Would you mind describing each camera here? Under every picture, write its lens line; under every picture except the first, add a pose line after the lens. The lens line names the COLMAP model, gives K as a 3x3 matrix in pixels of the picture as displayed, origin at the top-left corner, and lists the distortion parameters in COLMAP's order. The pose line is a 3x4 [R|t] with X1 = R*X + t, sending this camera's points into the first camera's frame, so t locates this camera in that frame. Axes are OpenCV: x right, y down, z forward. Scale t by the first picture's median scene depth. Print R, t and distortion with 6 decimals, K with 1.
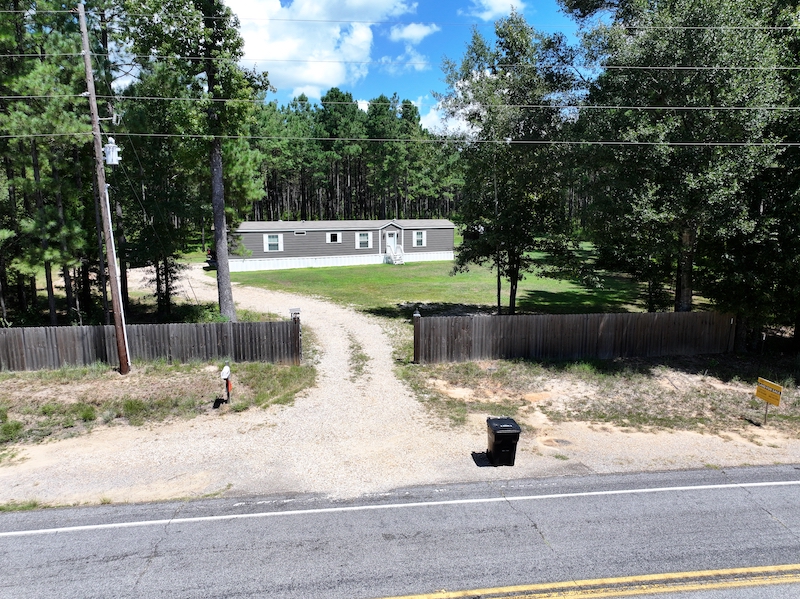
lens RADIAL K [[553.2, 0, 400.0], [0, 553.2, 299.5], [0, 0, 1]] dist [-0.003080, 0.001721]
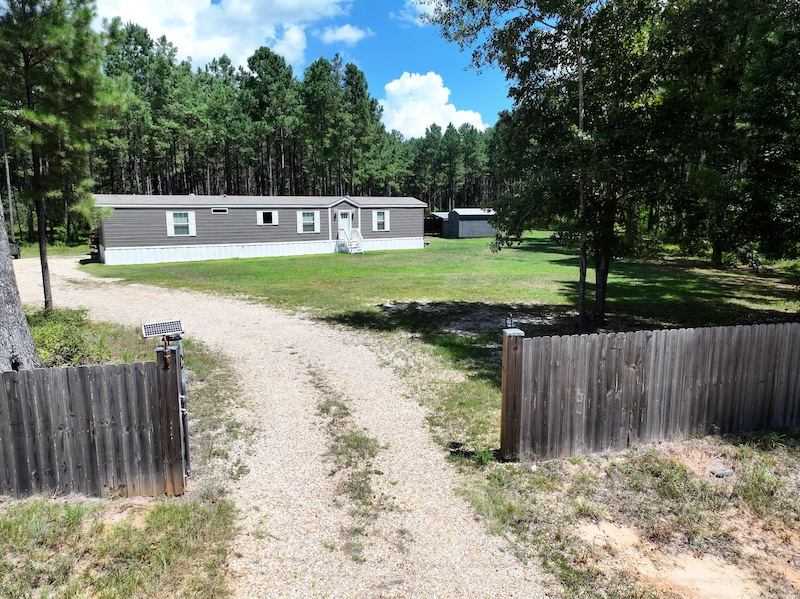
lens RADIAL K [[553.2, 0, 400.0], [0, 553.2, 299.5], [0, 0, 1]] dist [-0.003080, 0.001721]
pose [[0.992816, -0.021521, 0.117698, -0.035369], [0.021870, 0.999759, -0.001676, 0.002184], [-0.117634, 0.004238, 0.993048, 0.261381]]
